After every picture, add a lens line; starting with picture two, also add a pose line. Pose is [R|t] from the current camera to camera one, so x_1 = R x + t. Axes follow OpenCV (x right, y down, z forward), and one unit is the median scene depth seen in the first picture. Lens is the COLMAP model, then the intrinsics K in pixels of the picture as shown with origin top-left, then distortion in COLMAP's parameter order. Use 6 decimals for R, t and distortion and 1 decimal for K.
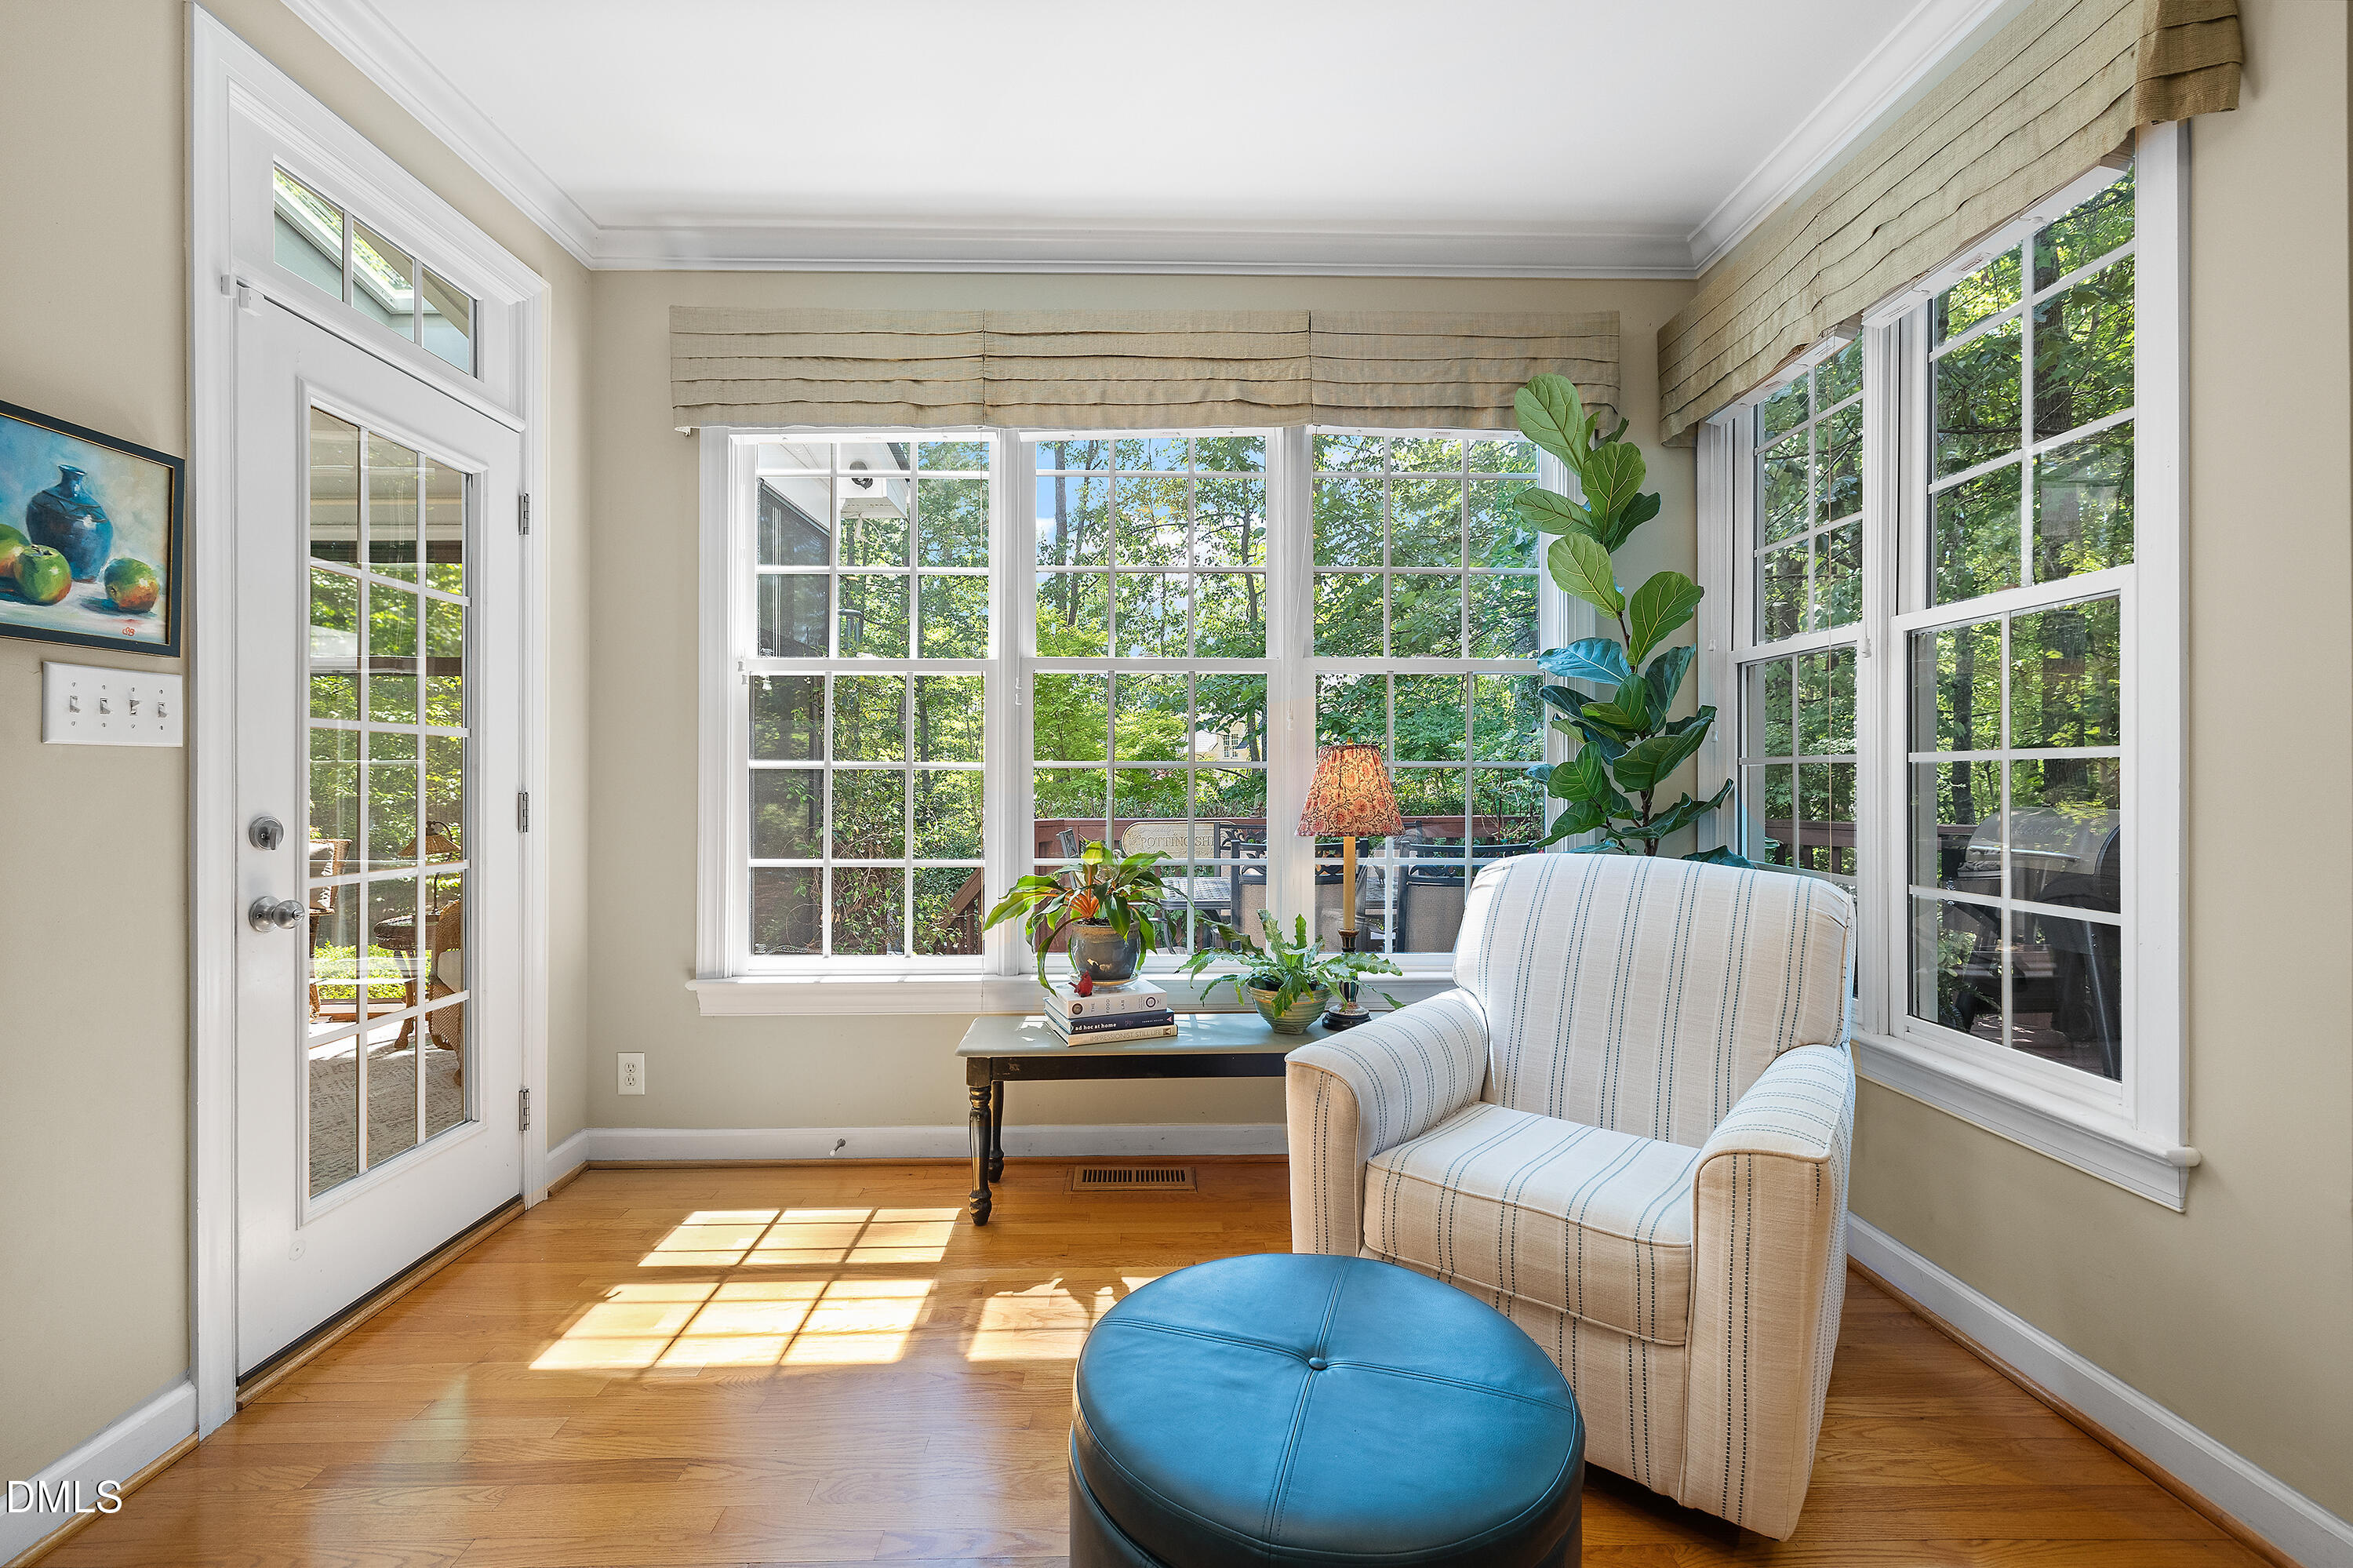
lens RADIAL K [[1008.8, 0, 1176.0], [0, 1008.8, 775.0], [0, 0, 1]] dist [0.002445, 0.001099]
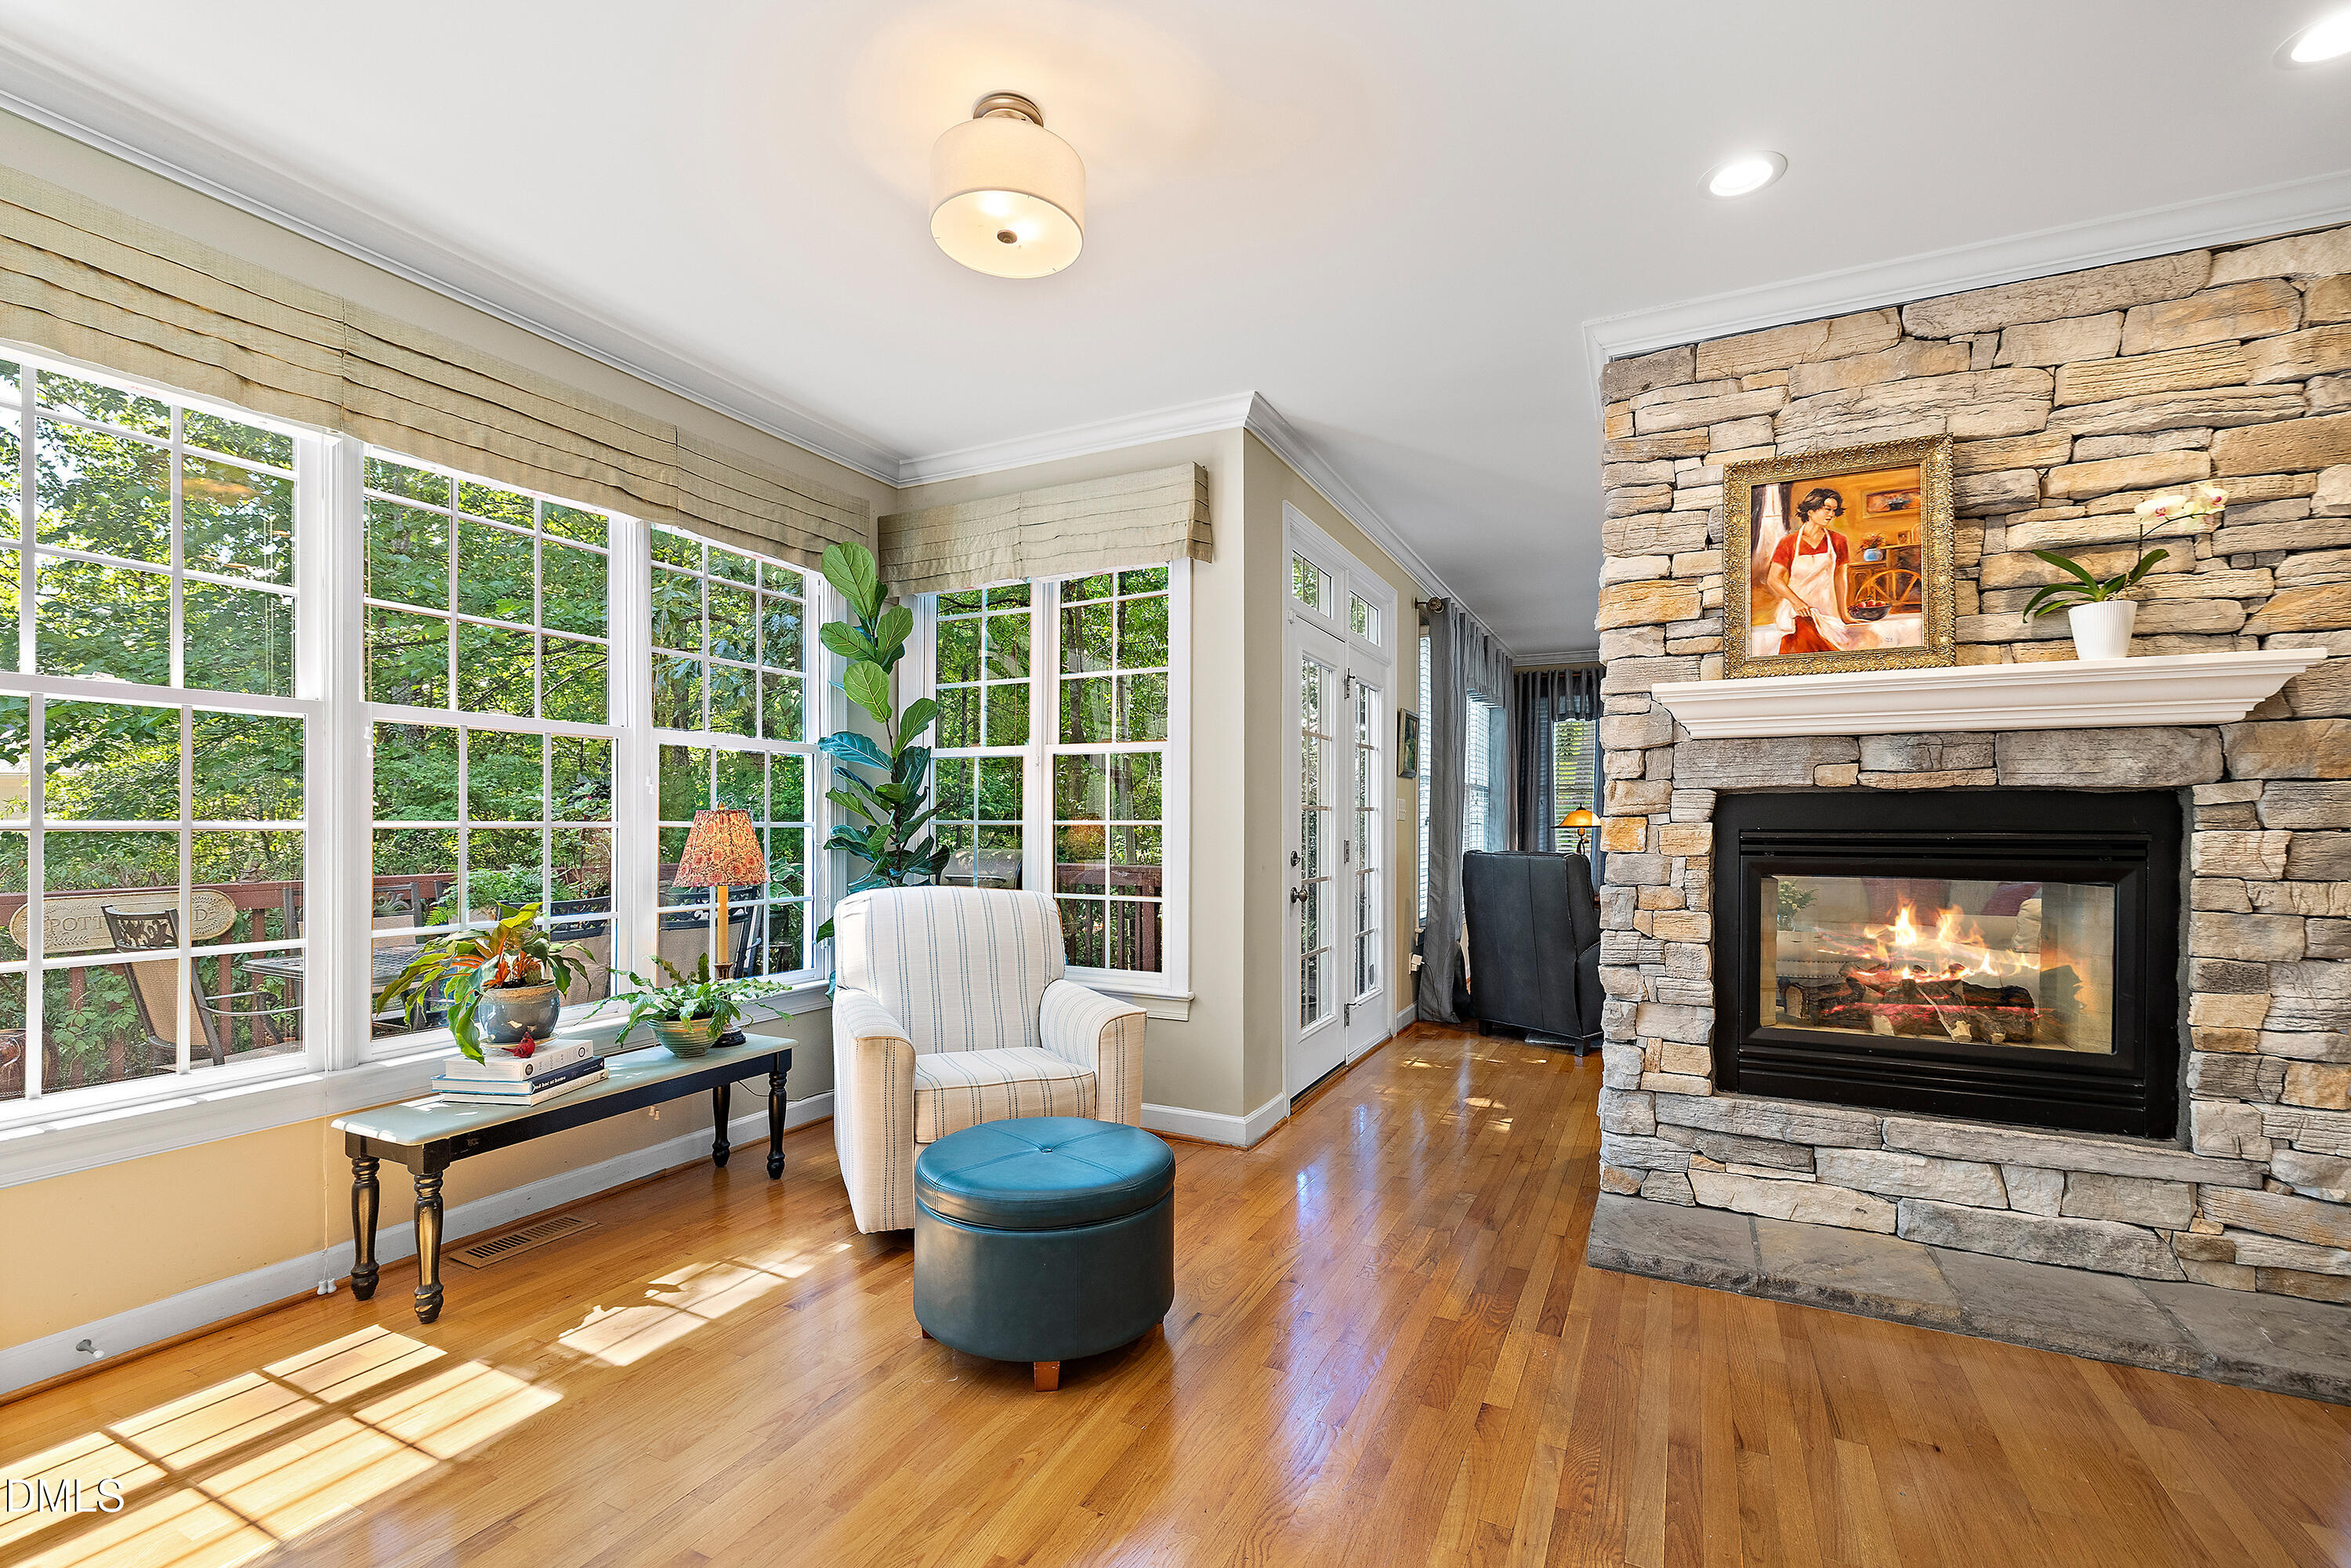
lens RADIAL K [[1007.8, 0, 1207.4], [0, 1007.8, 829.9], [0, 0, 1]] dist [0.002445, 0.001099]
pose [[0.449813, -0.004788, 0.893110, -0.693059], [-0.001689, 0.999979, 0.006212, -0.014328], [-0.893121, -0.004303, 0.449796, -0.055353]]
